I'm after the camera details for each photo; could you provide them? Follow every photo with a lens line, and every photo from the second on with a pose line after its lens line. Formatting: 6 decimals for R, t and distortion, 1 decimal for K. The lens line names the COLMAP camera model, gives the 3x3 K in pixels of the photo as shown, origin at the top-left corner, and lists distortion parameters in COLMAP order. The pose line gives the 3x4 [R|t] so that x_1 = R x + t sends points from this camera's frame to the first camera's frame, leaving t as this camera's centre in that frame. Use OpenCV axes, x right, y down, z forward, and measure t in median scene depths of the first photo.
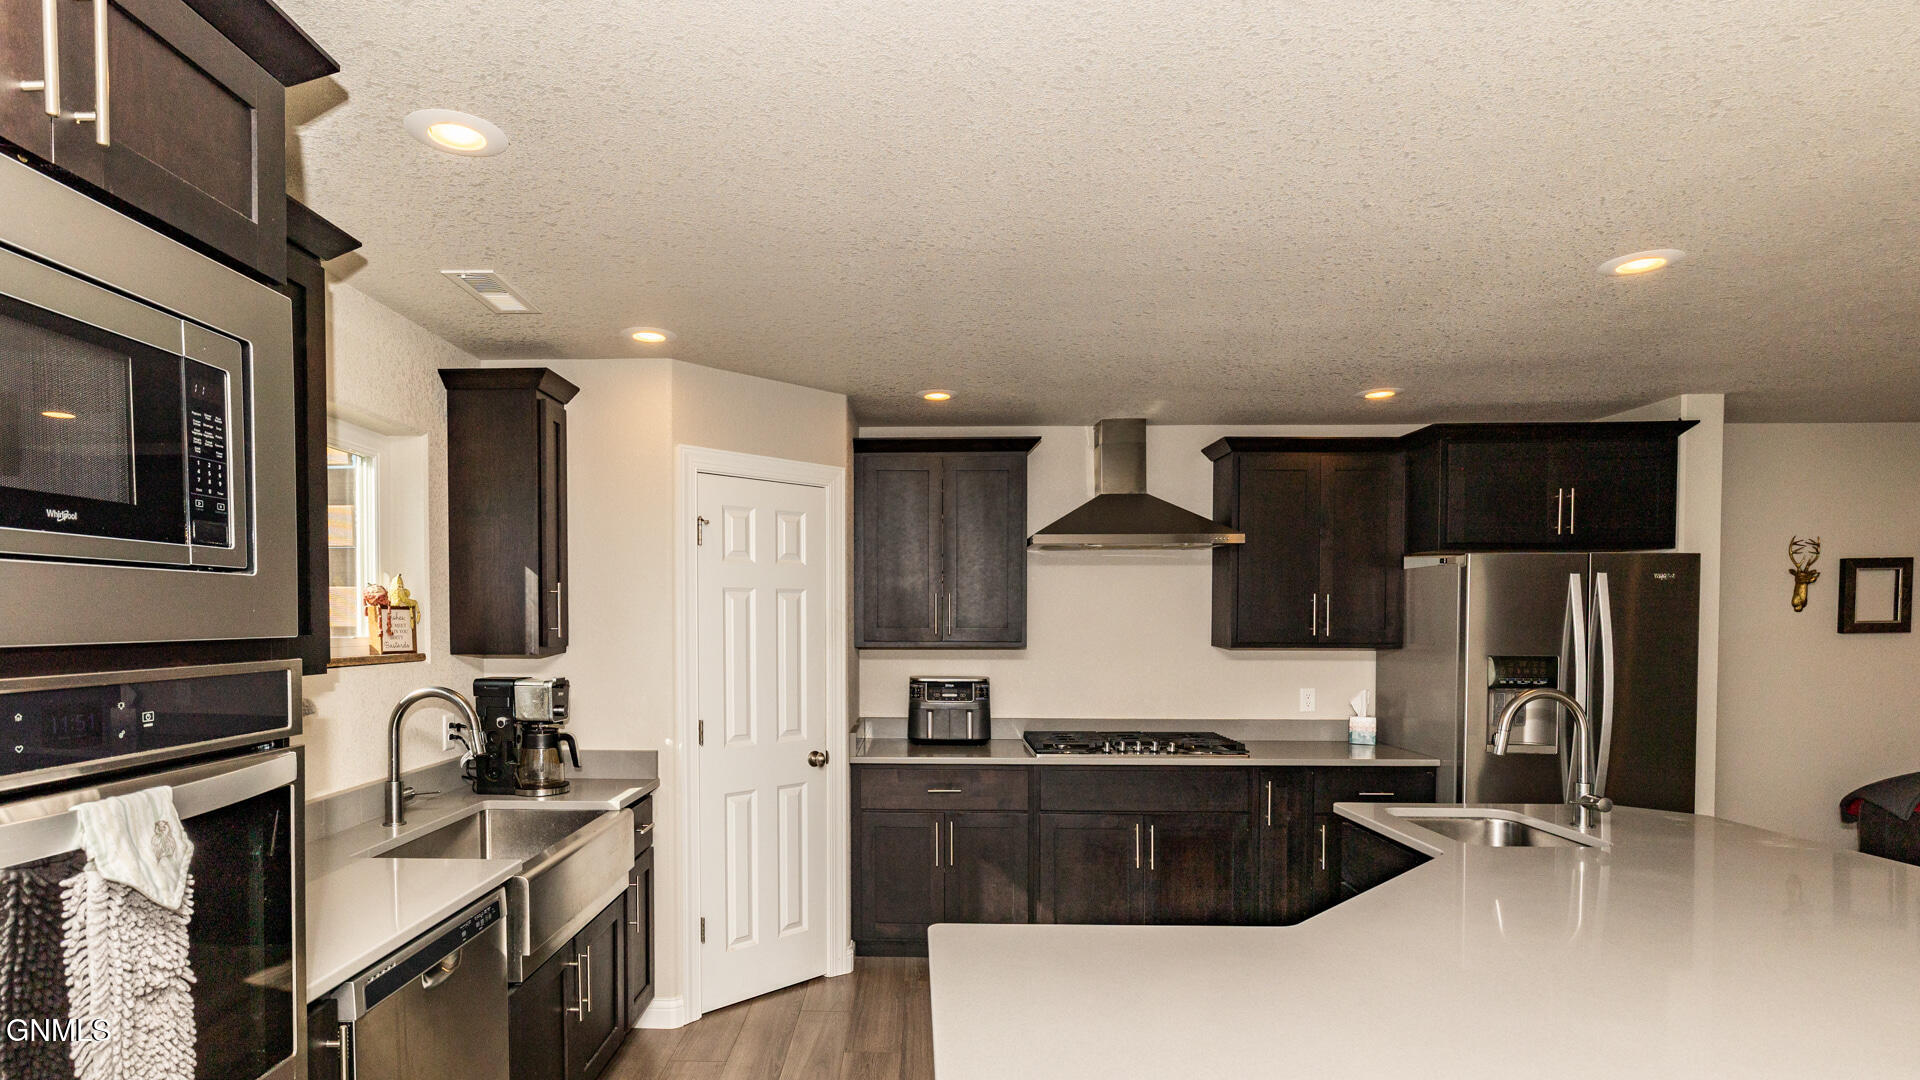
lens RADIAL K [[993.2, 0, 927.1], [0, 993.2, 639.9], [0, 0, 1]] dist [-0.001240, -0.000348]
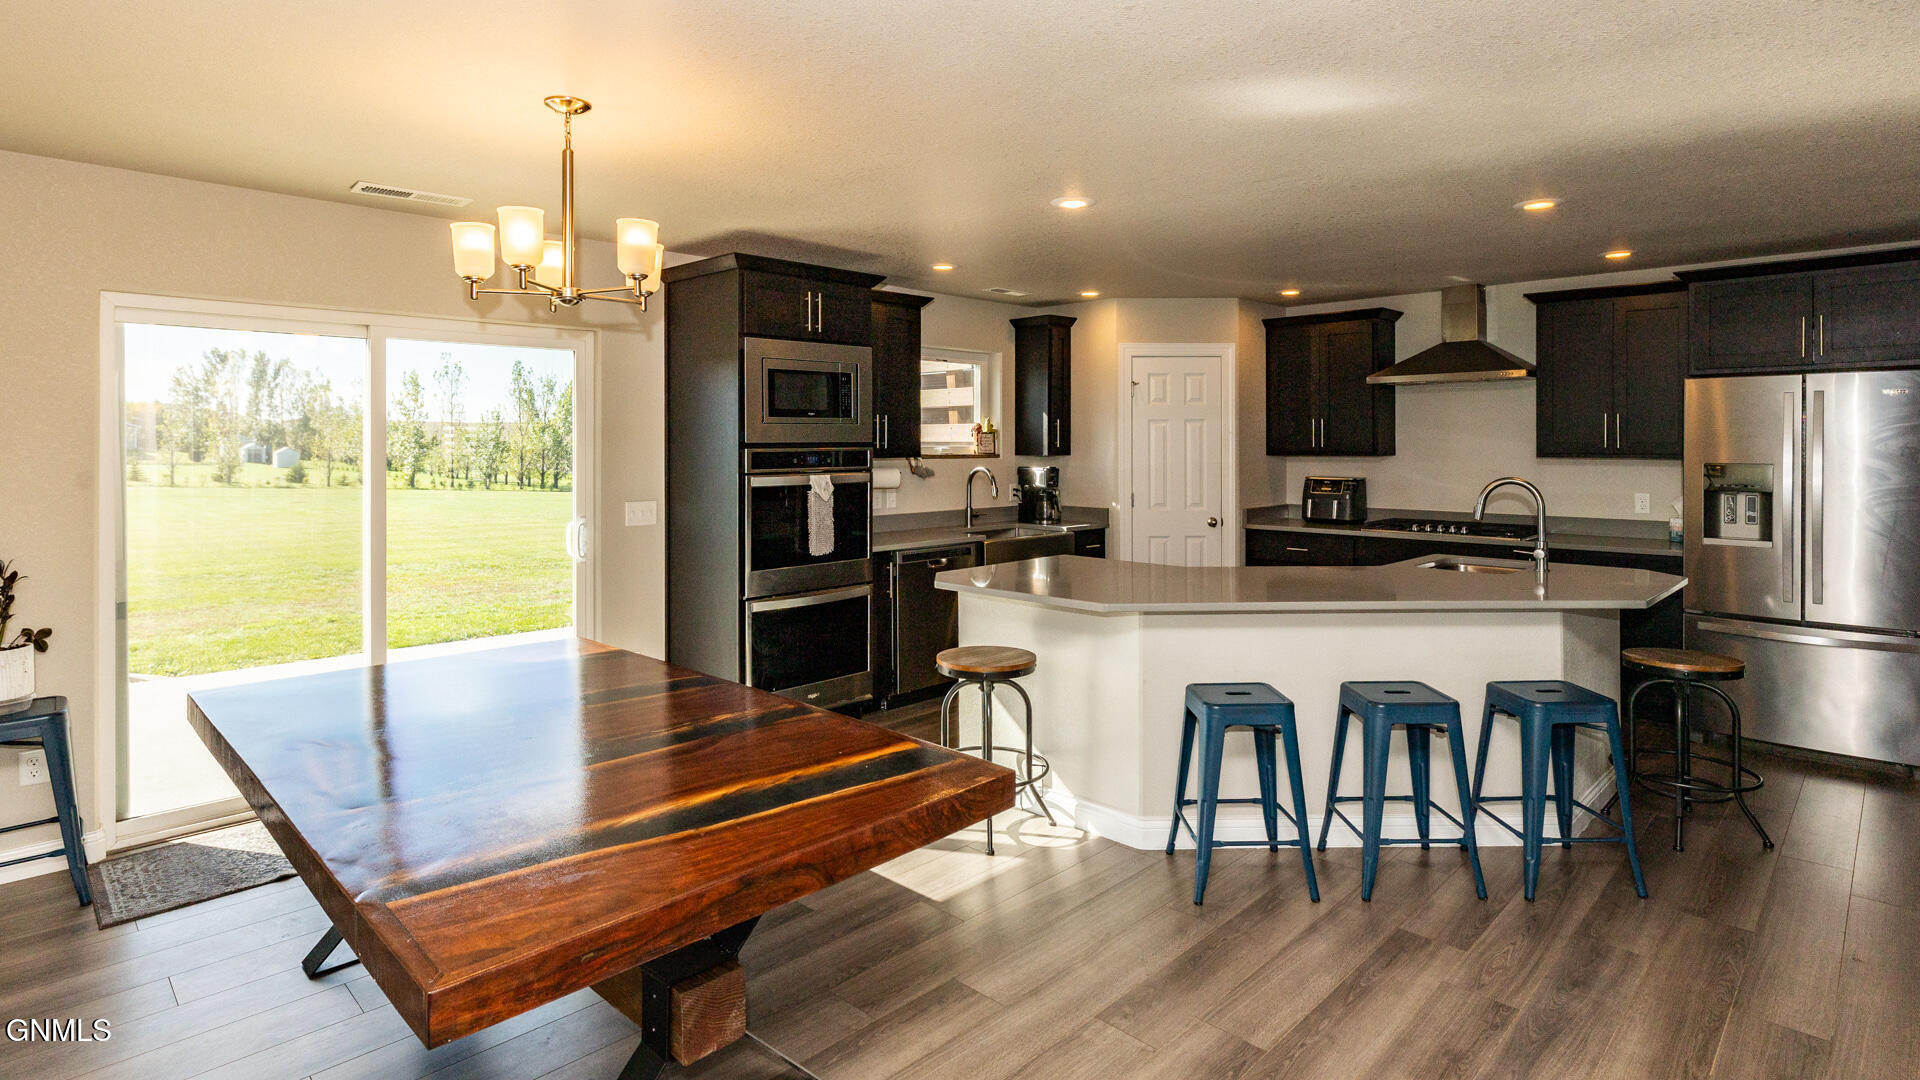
lens RADIAL K [[979.3, 0, 970.5], [0, 979.3, 451.7], [0, 0, 1]] dist [-0.001290, -0.000385]
pose [[0.727378, 0.002744, -0.686232, 0.802426], [-0.010738, 0.999915, -0.007383, 0.021605], [0.686154, 0.012739, 0.727345, -0.518730]]
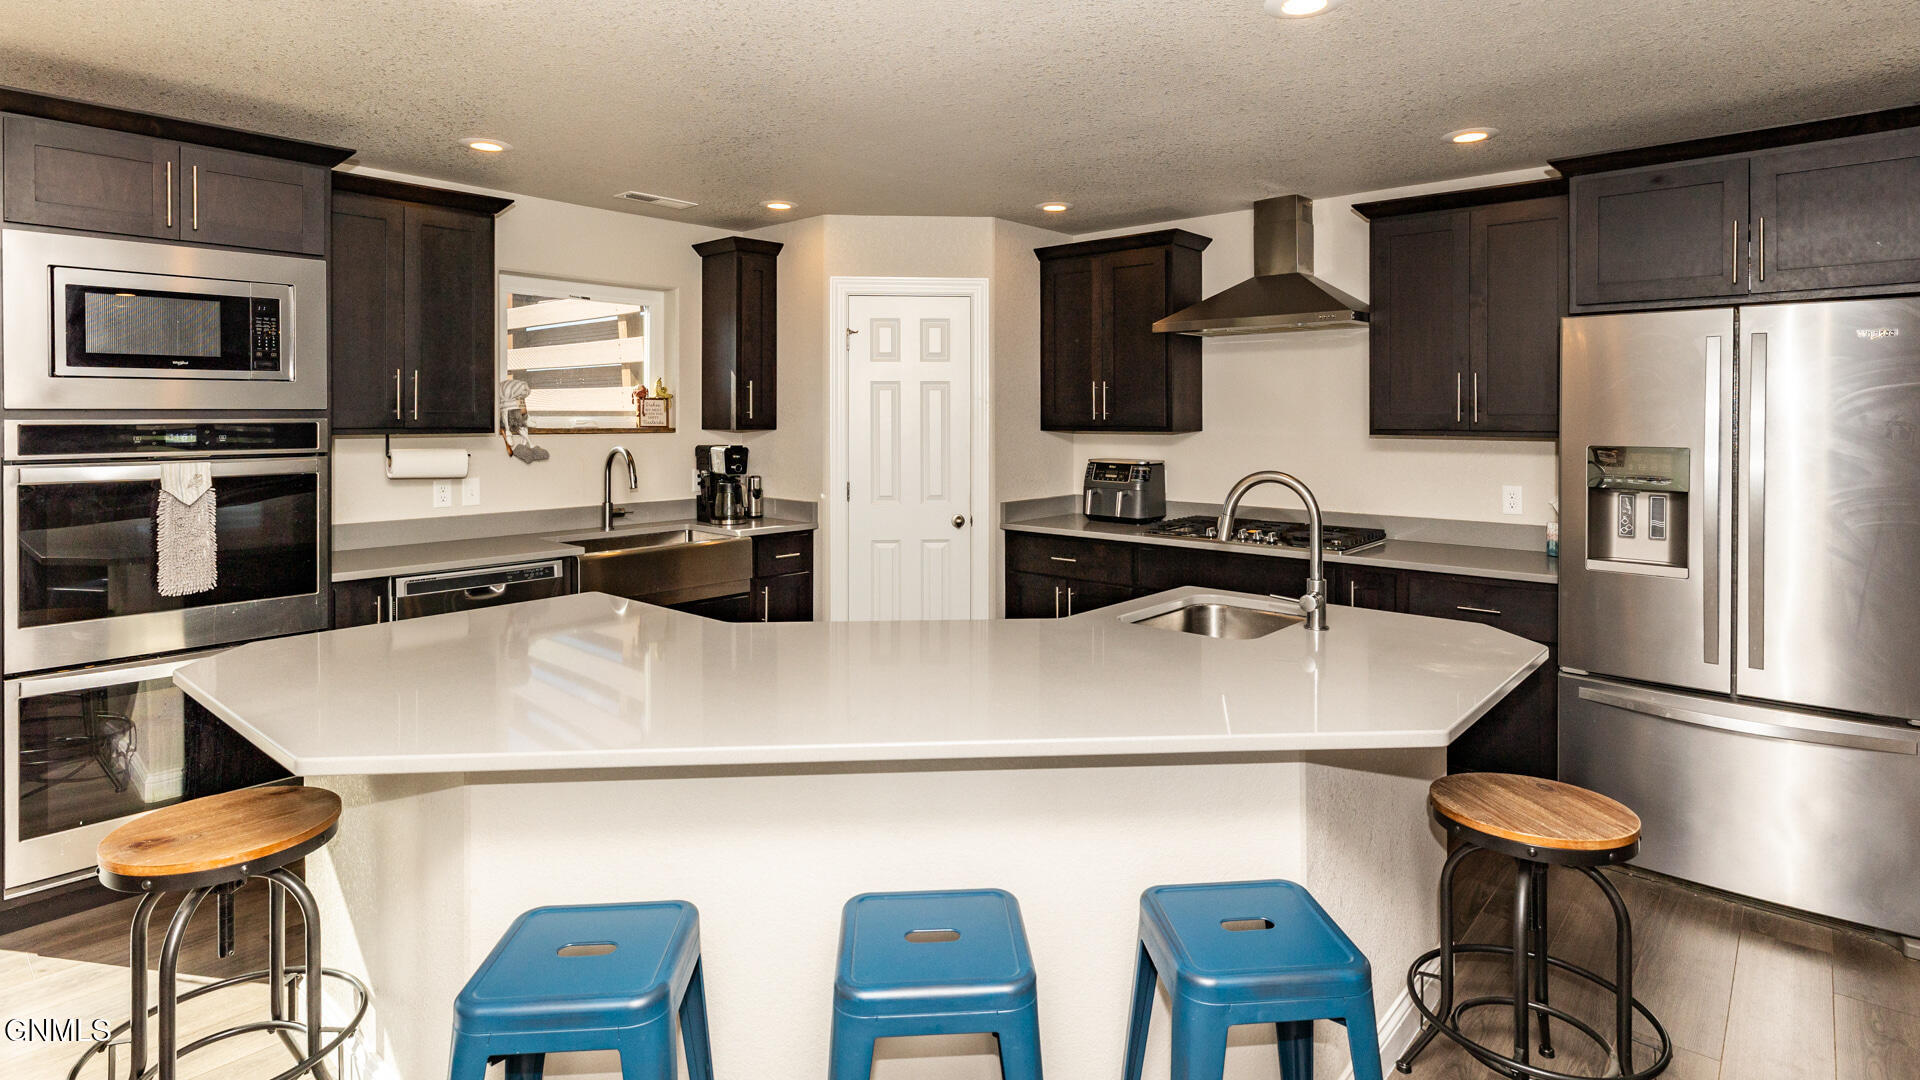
lens RADIAL K [[993.3, 0, 958.9], [0, 993.3, 424.2], [0, 0, 1]] dist [-0.001680, 0.000695]
pose [[0.763417, 0.005644, -0.645881, 0.759211], [-0.012899, 0.999896, -0.006509, 0.010713], [0.645777, 0.013300, 0.763410, 0.080996]]
